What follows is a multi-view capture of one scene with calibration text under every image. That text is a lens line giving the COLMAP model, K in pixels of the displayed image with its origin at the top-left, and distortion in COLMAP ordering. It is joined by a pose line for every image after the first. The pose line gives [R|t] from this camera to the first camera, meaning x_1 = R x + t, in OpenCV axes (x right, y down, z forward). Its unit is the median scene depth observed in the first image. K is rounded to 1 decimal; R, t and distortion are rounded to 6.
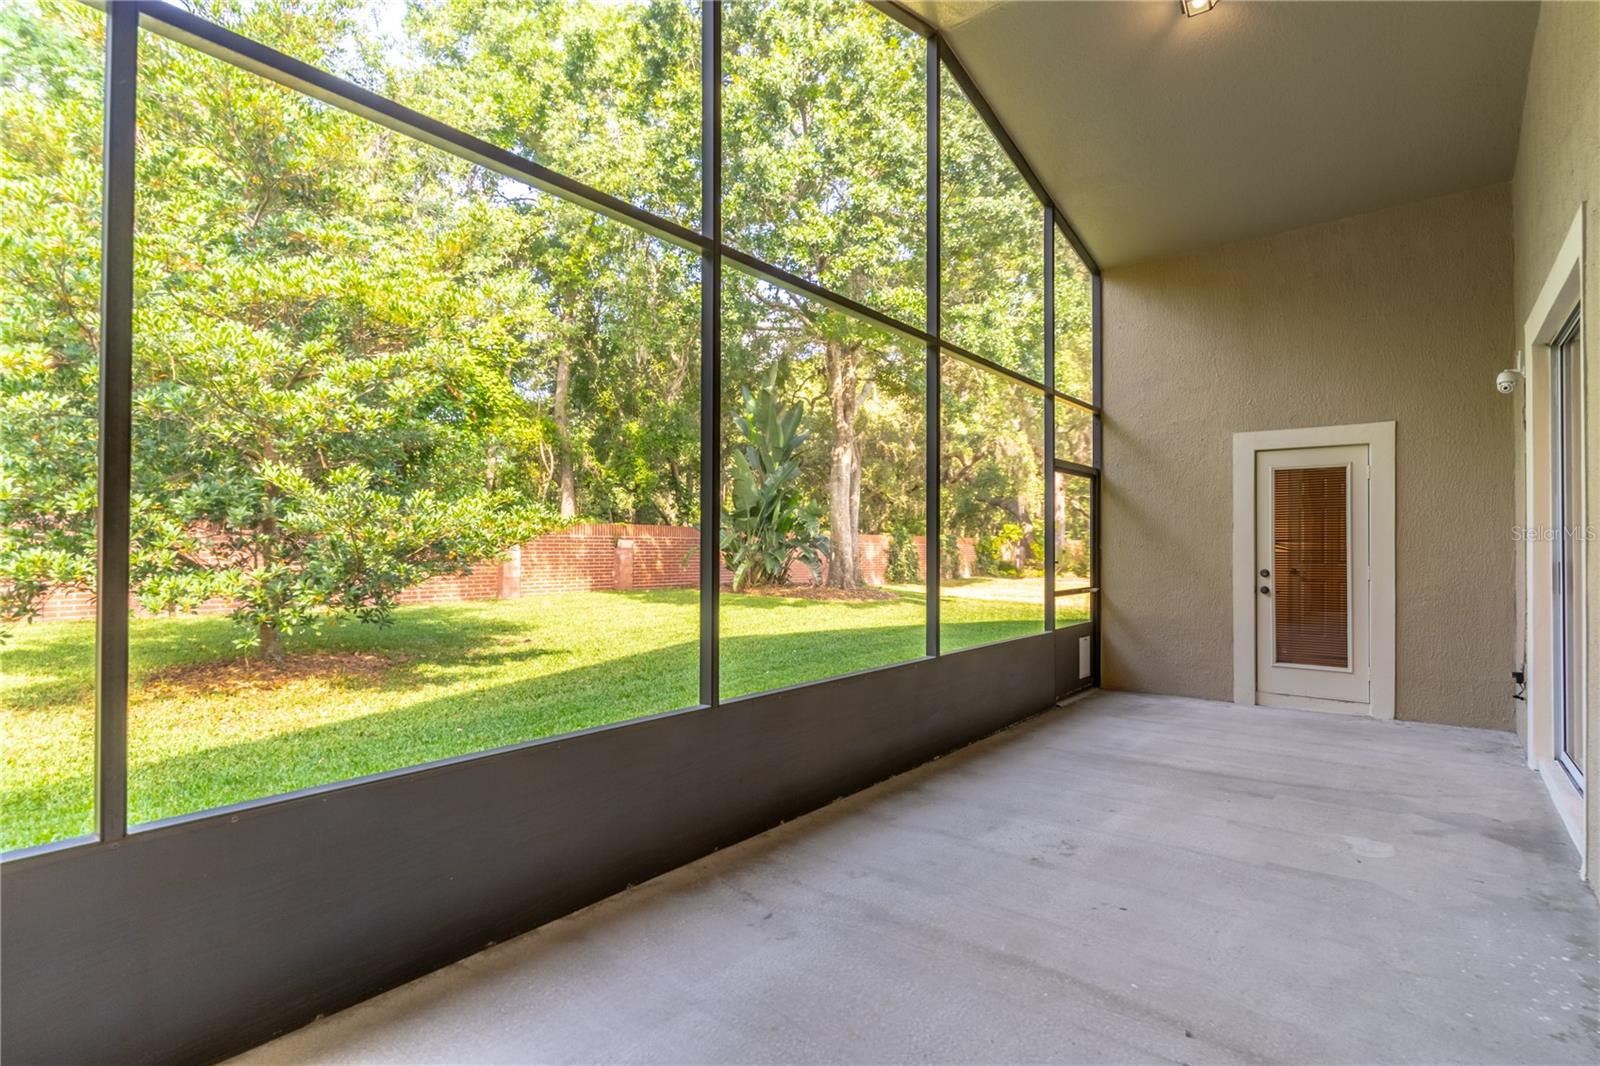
lens RADIAL K [[772.8, 0, 812.6], [0, 772.8, 535.8], [0, 0, 1]] dist [-0.001451, 0.000384]
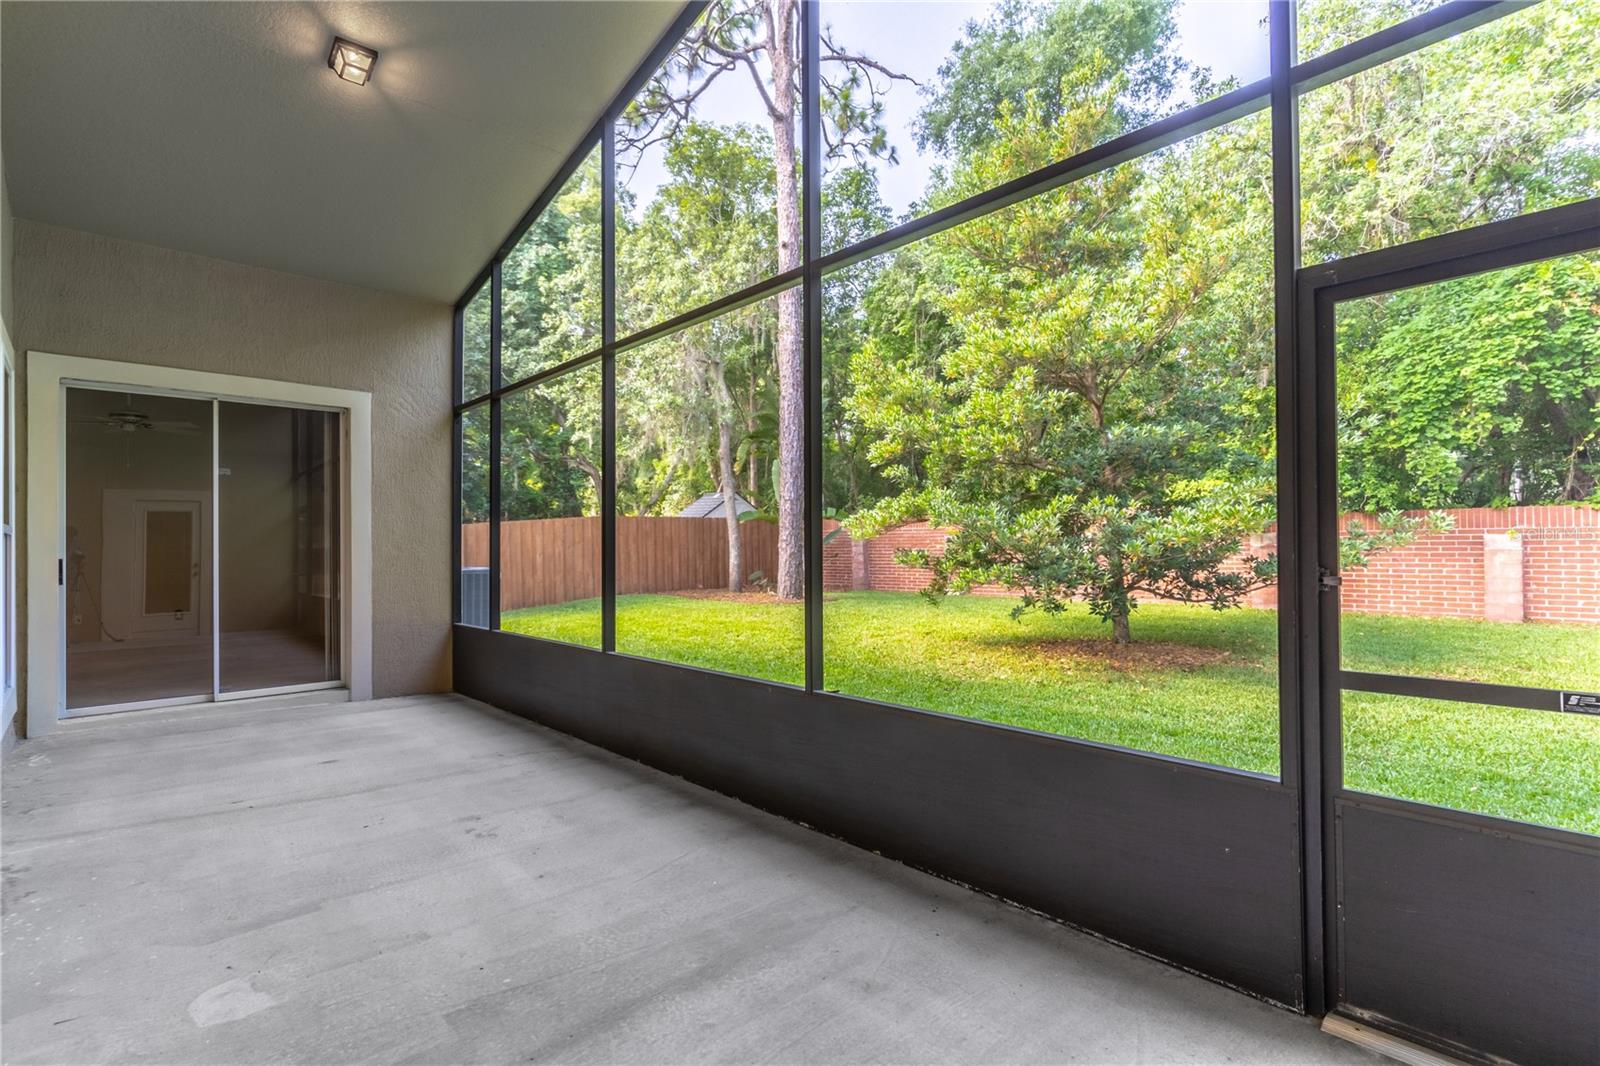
lens RADIAL K [[772.8, 0, 811.1], [0, 772.8, 545.3], [0, 0, 1]] dist [-0.001451, 0.000384]
pose [[-0.150196, -0.006046, -0.988638, 1.252552], [0.022675, 0.999697, -0.009558, 0.025204], [0.988396, -0.023853, -0.150014, 1.539266]]
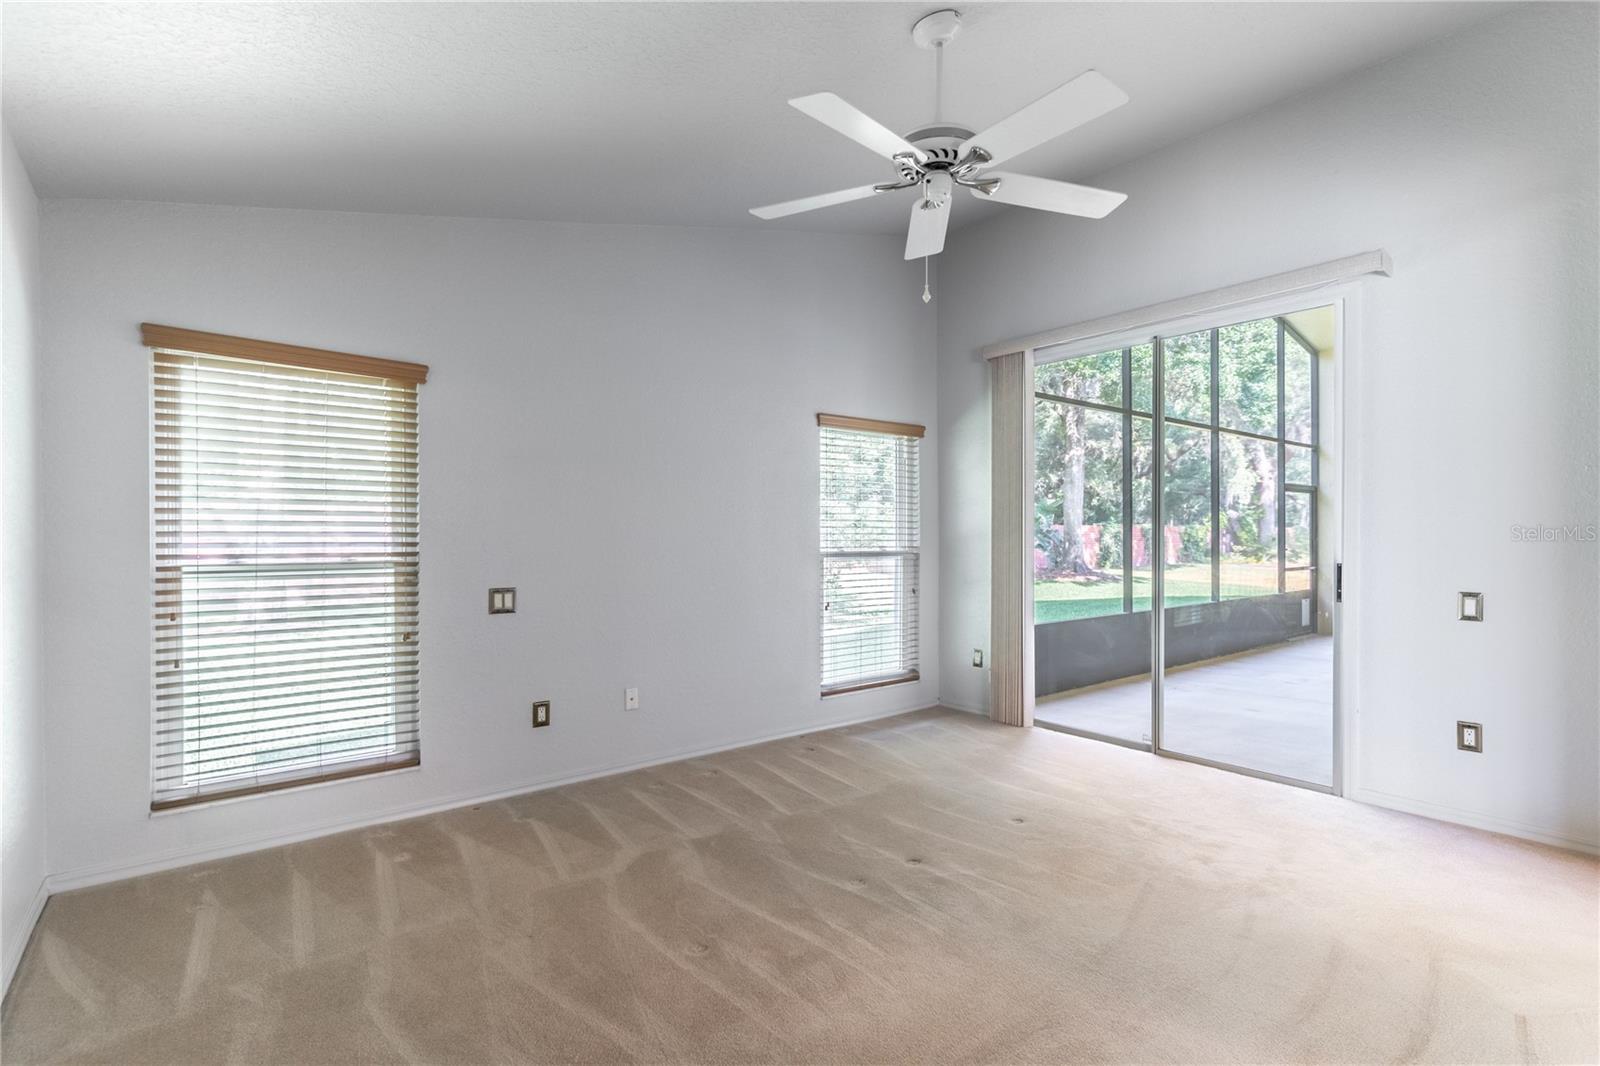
lens RADIAL K [[772.8, 0, 799.1], [0, 772.8, 532.1], [0, 0, 1]] dist [-0.001451, 0.000384]
pose [[0.974196, -0.001974, -0.225695, -0.554814], [0.005049, 0.999902, 0.013048, -0.055731], [0.225647, -0.013851, 0.974111, -1.419052]]
